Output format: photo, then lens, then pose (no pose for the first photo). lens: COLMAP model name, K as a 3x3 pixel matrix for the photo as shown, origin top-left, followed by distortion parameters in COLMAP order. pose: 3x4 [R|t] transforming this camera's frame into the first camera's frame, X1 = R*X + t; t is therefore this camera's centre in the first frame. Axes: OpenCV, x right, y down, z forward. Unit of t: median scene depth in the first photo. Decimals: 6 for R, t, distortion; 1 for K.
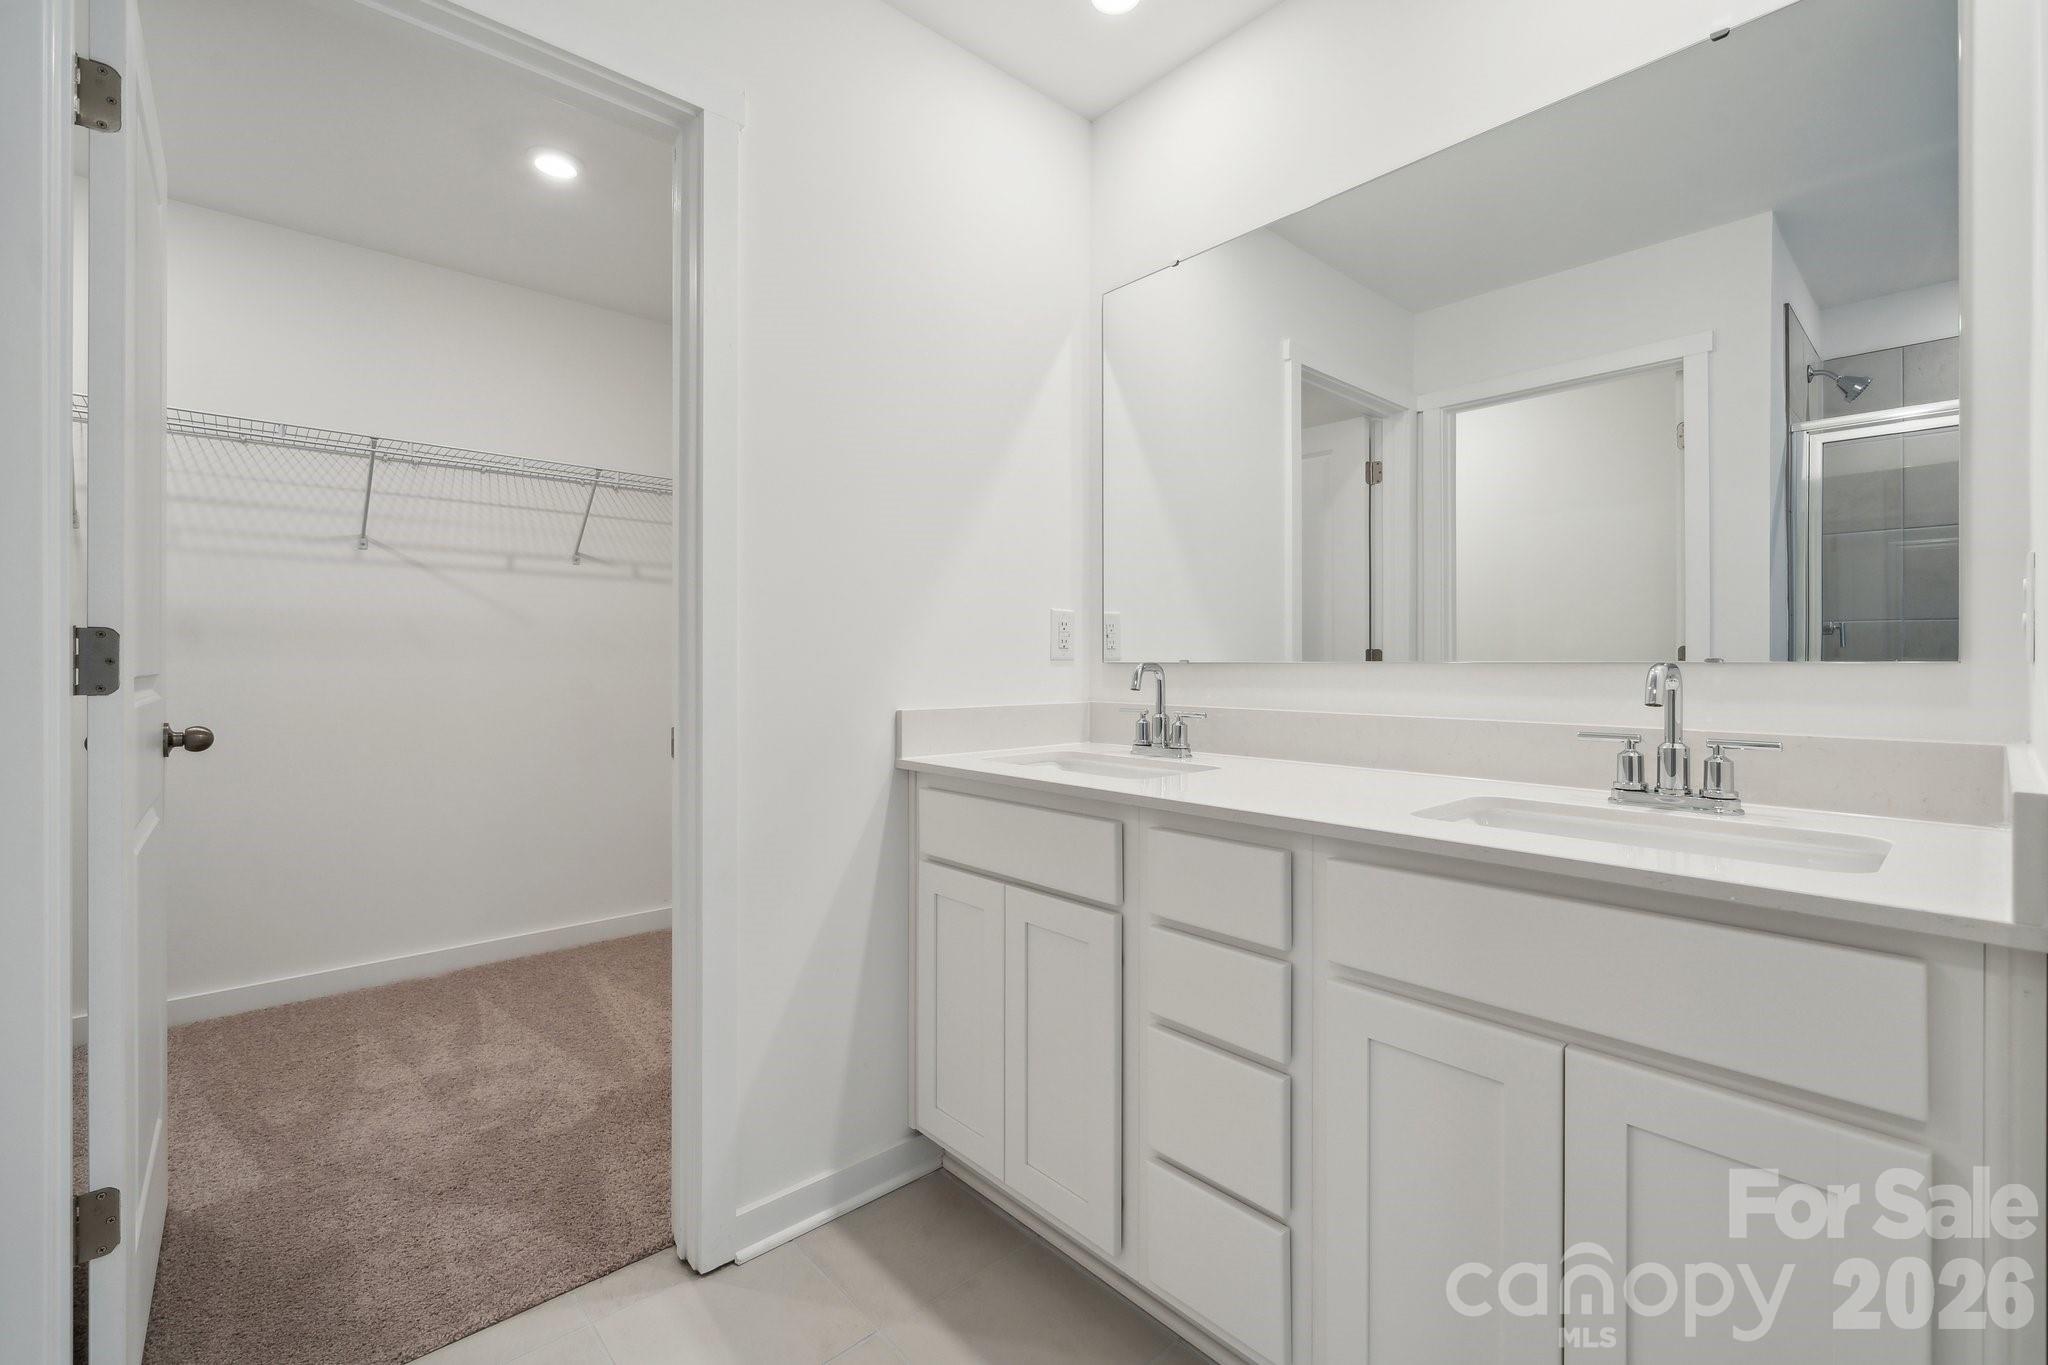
lens RADIAL K [[872.4, 0, 1028.3], [0, 872.4, 667.5], [0, 0, 1]] dist [0.001757, -0.000116]
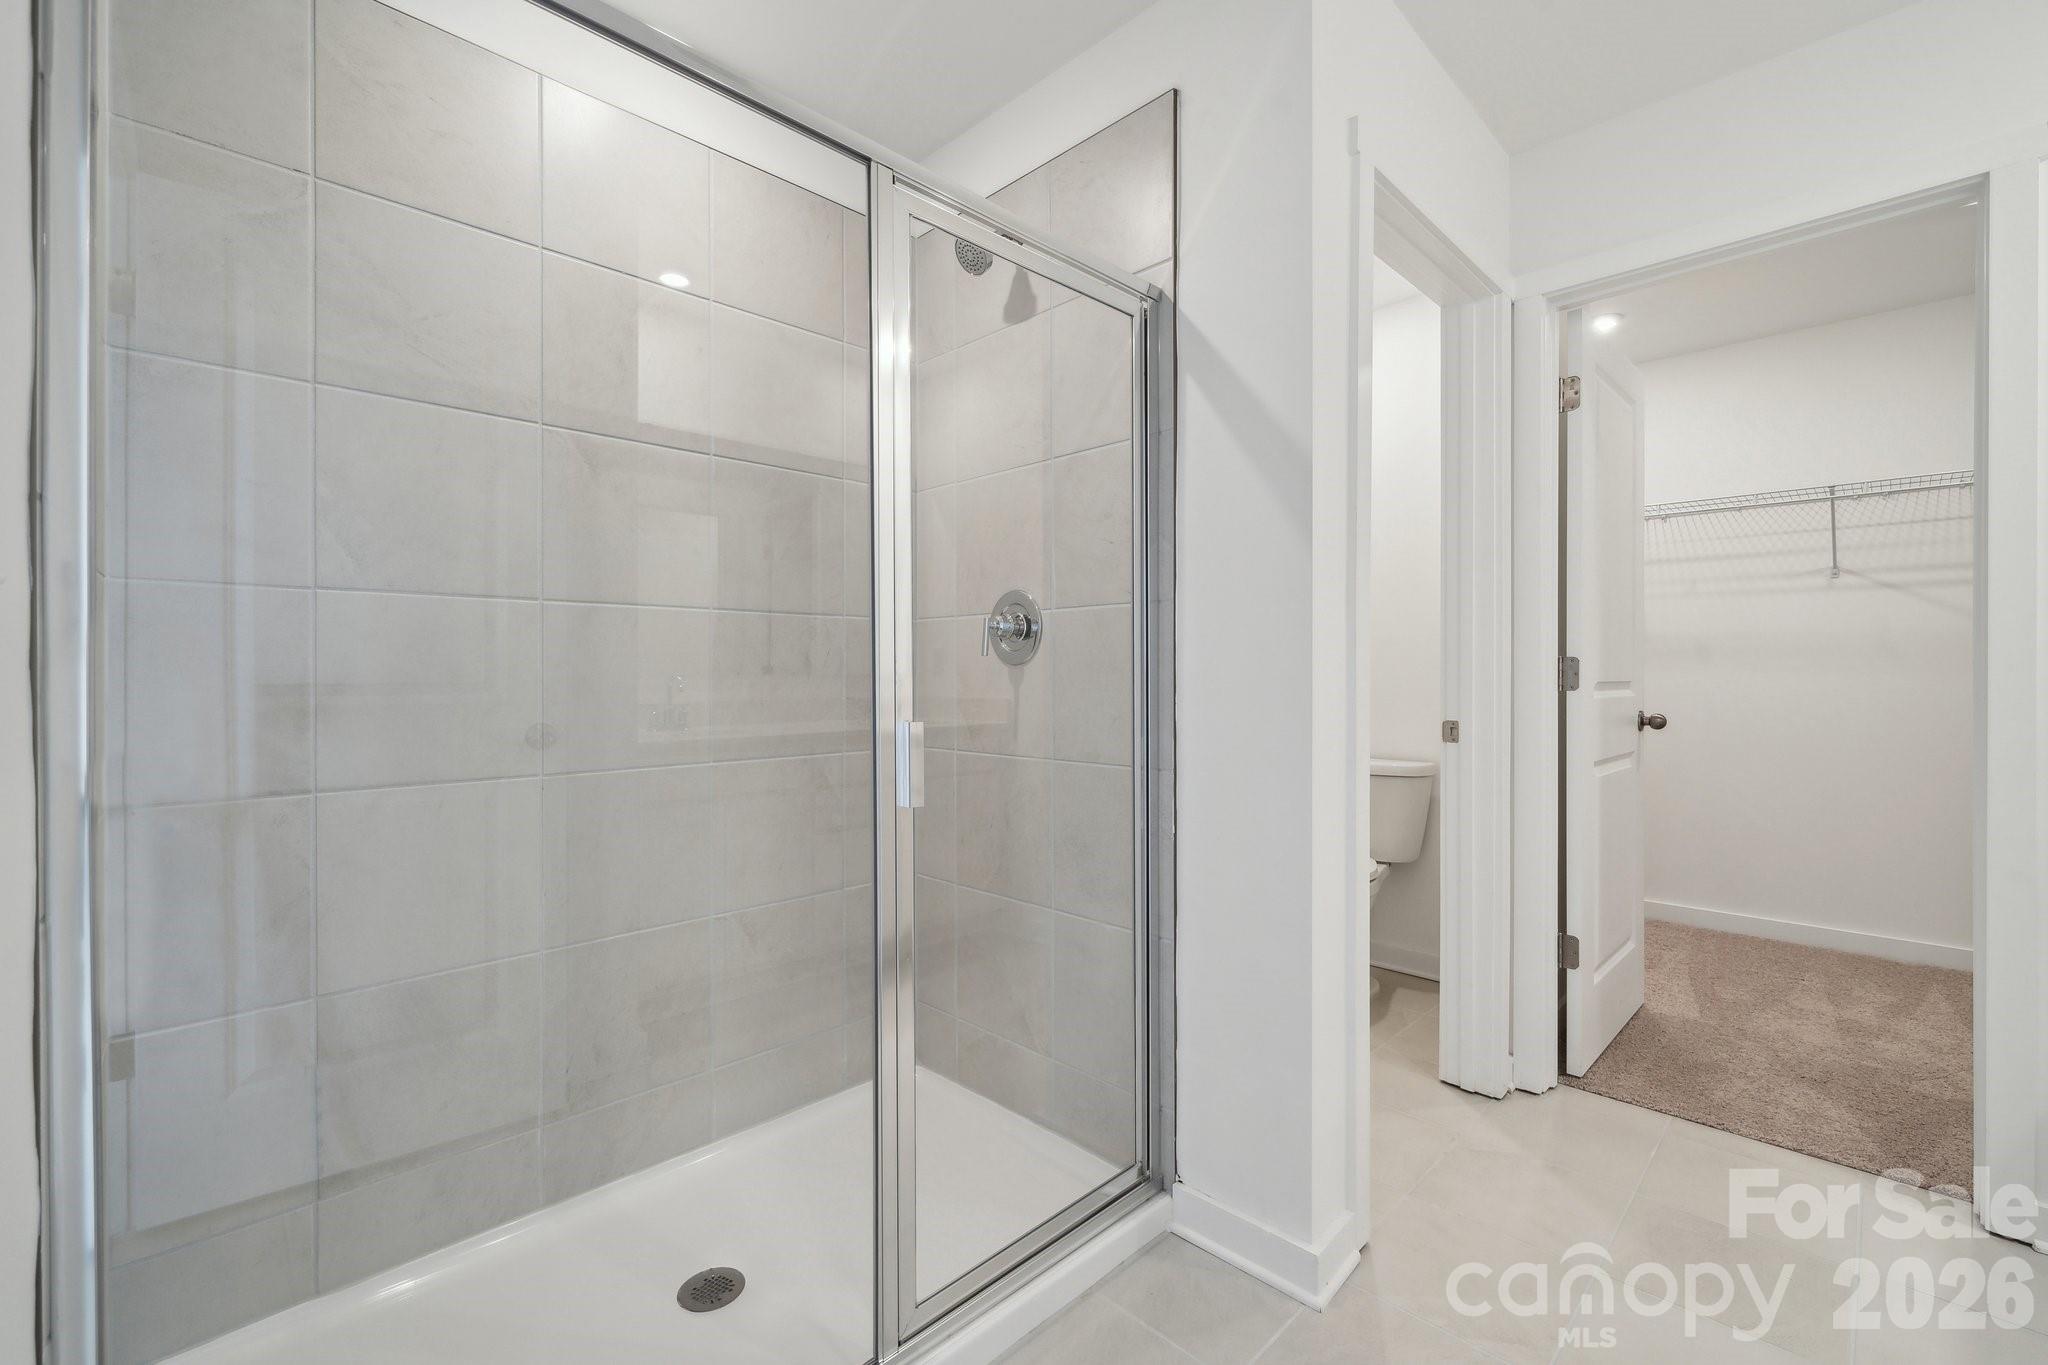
lens RADIAL K [[872.4, 0, 1028.3], [0, 872.4, 667.5], [0, 0, 1]] dist [0.001757, -0.000116]
pose [[0.043577, -0.008199, -0.999016, 0.485038], [-0.003670, 0.999958, -0.008367, -0.000737], [0.999043, 0.004031, 0.043545, -0.184555]]
